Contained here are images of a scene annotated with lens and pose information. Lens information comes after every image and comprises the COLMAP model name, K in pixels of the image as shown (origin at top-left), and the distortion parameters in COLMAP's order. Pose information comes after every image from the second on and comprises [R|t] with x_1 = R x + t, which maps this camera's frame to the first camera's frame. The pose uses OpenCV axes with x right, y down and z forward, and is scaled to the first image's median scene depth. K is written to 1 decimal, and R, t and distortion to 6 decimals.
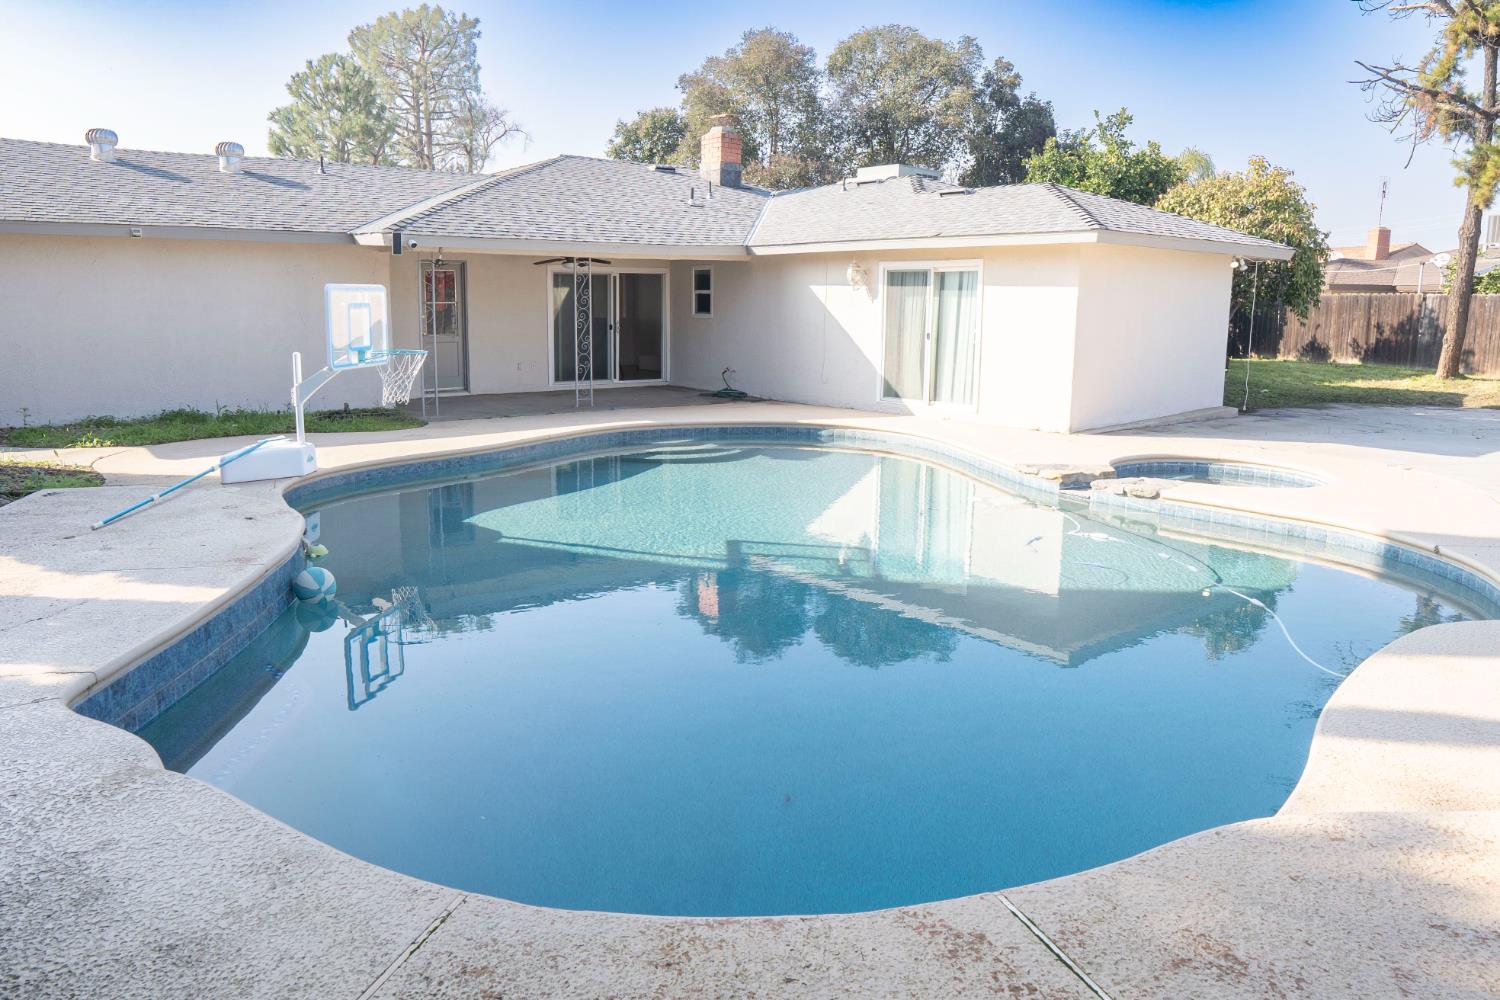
lens RADIAL K [[1061.6, 0, 773.4], [0, 1061.6, 482.2], [0, 0, 1]] dist [-0.109942, 0.075800]
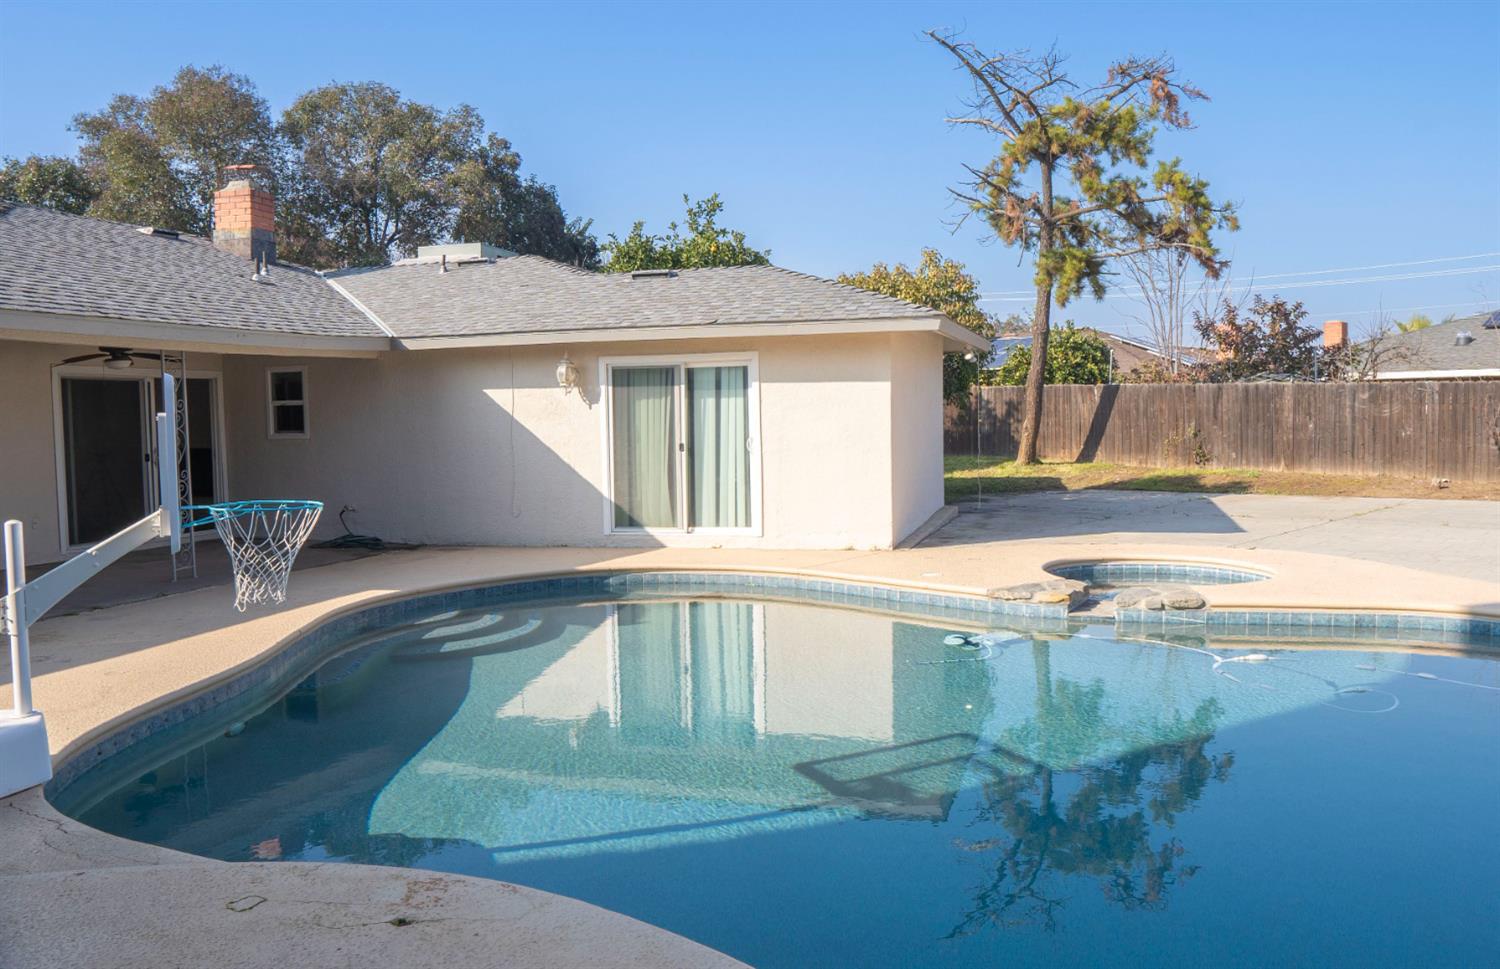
lens RADIAL K [[1141.2, 0, 793.3], [0, 1141.2, 492.3], [0, 0, 1]] dist [-0.097547, 0.035480]
pose [[0.809672, -0.063712, 0.583414, -0.273639], [0.122031, 0.990639, -0.061173, -0.038117], [-0.574056, 0.120724, 0.809868, 0.235305]]
